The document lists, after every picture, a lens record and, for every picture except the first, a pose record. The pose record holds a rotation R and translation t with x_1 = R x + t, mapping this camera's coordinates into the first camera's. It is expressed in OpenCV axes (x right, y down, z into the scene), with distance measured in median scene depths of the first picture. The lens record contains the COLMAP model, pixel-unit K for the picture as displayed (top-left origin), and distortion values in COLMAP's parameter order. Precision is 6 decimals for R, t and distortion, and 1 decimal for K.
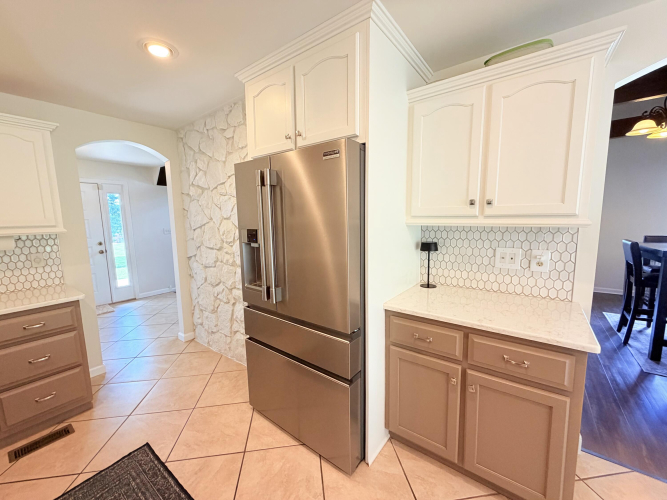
lens RADIAL K [[265.7, 0, 330.1], [0, 265.7, 250.5], [0, 0, 1]] dist [0.001180, 0.000116]
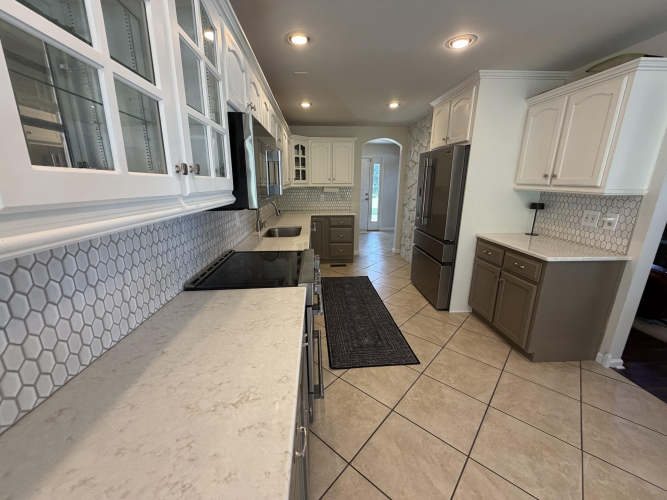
lens RADIAL K [[265.7, 0, 330.1], [0, 265.7, 250.1], [0, 0, 1]] dist [0.001180, 0.000116]
pose [[0.649699, 0.213156, -0.729696, 0.812851], [-0.107799, 0.976017, 0.189130, 0.070687], [0.752509, -0.044217, 0.657095, -0.841208]]
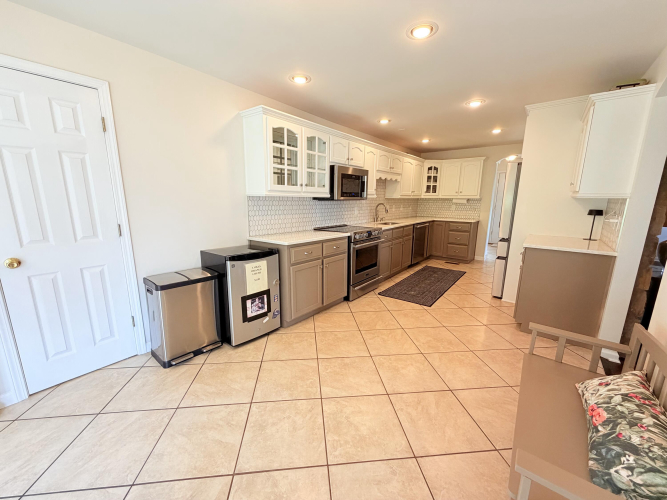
lens RADIAL K [[265.7, 0, 329.5], [0, 265.7, 250.5], [0, 0, 1]] dist [0.001180, 0.000116]
pose [[-0.032099, 0.215941, -0.975879, 2.121816], [-0.128440, 0.967395, 0.218288, 0.063062], [0.991198, 0.132348, -0.003317, -0.489659]]
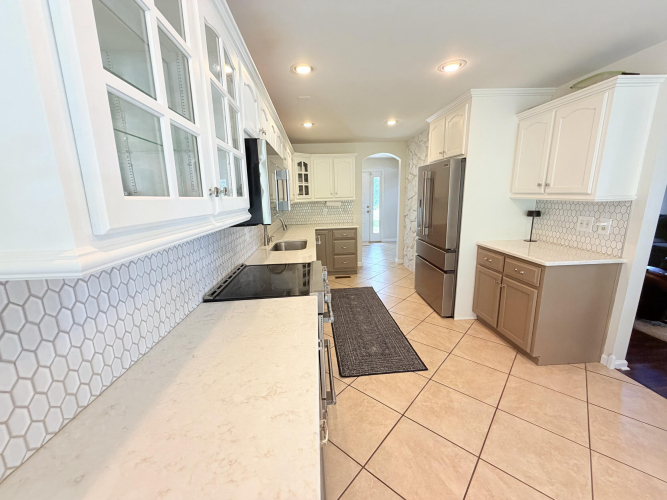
lens RADIAL K [[265.7, 0, 330.2], [0, 265.7, 250.4], [0, 0, 1]] dist [0.001180, 0.000116]
pose [[0.649493, 0.159626, -0.743424, 0.843833], [-0.078410, 0.986564, 0.143329, 0.069614], [0.756314, -0.034800, 0.653283, -0.896178]]
